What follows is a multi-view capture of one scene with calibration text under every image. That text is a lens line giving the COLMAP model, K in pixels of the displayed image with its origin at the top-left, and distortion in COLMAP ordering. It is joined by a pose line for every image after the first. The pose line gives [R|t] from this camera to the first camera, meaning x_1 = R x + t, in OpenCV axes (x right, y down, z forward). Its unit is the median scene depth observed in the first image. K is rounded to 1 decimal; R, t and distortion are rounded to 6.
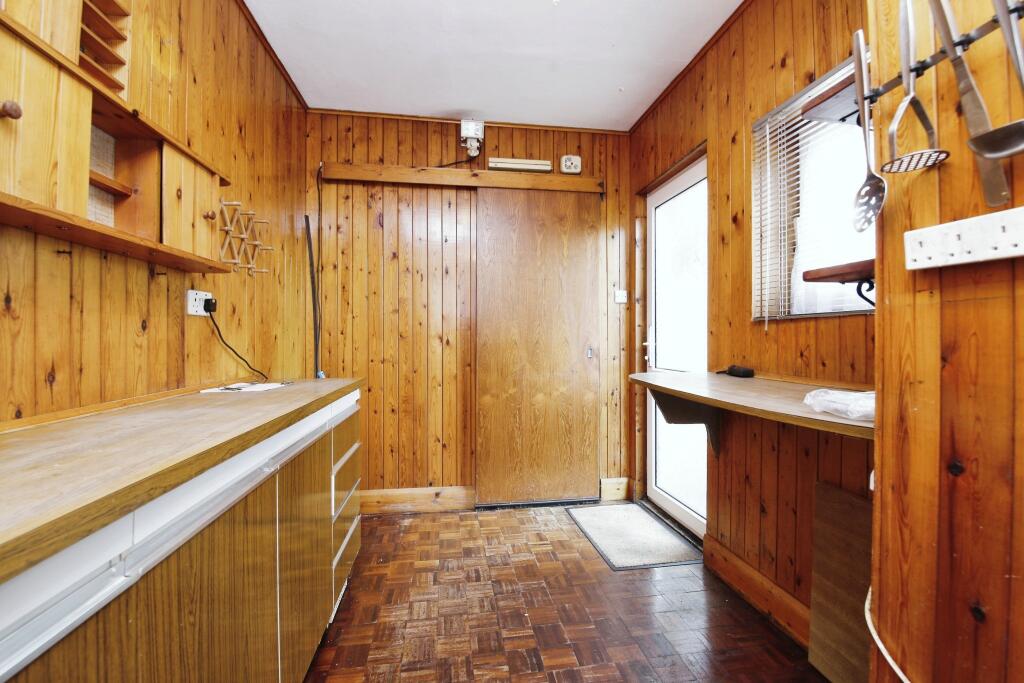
lens RADIAL K [[442.4, 0, 512.0], [0, 442.4, 341.5], [0, 0, 1]] dist [-0.047942, 0.000339]
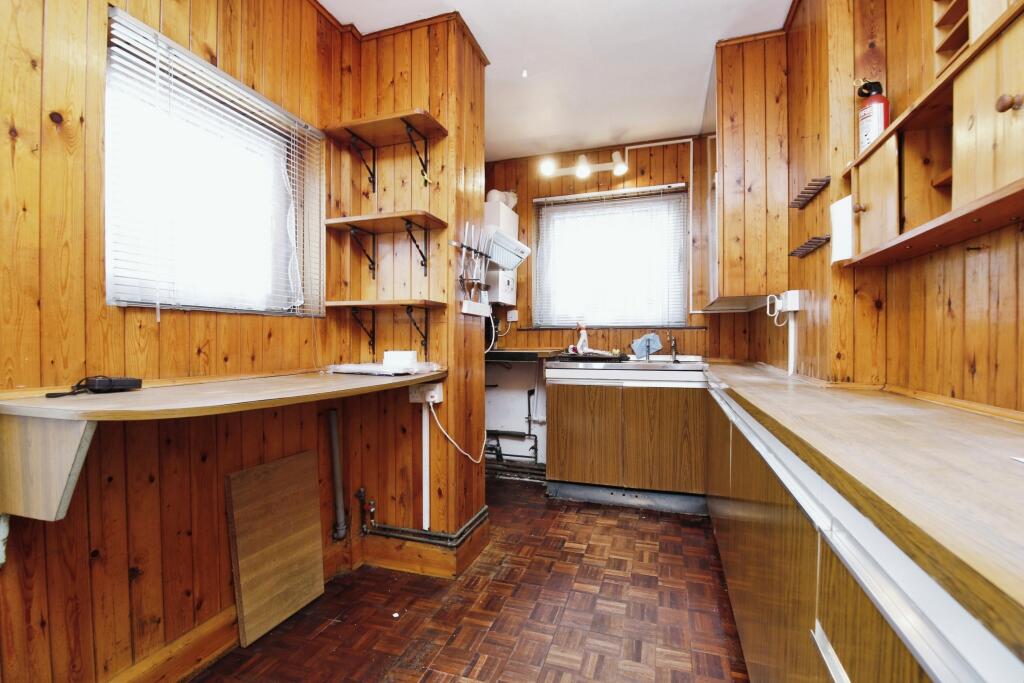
lens RADIAL K [[442.4, 0, 512.0], [0, 442.4, 341.5], [0, 0, 1]] dist [-0.047942, 0.000339]
pose [[-0.892529, -0.002681, 0.450981, -0.366681], [0.002043, 0.999948, 0.009988, 0.002309], [-0.450985, 0.009836, -0.892477, 1.724287]]
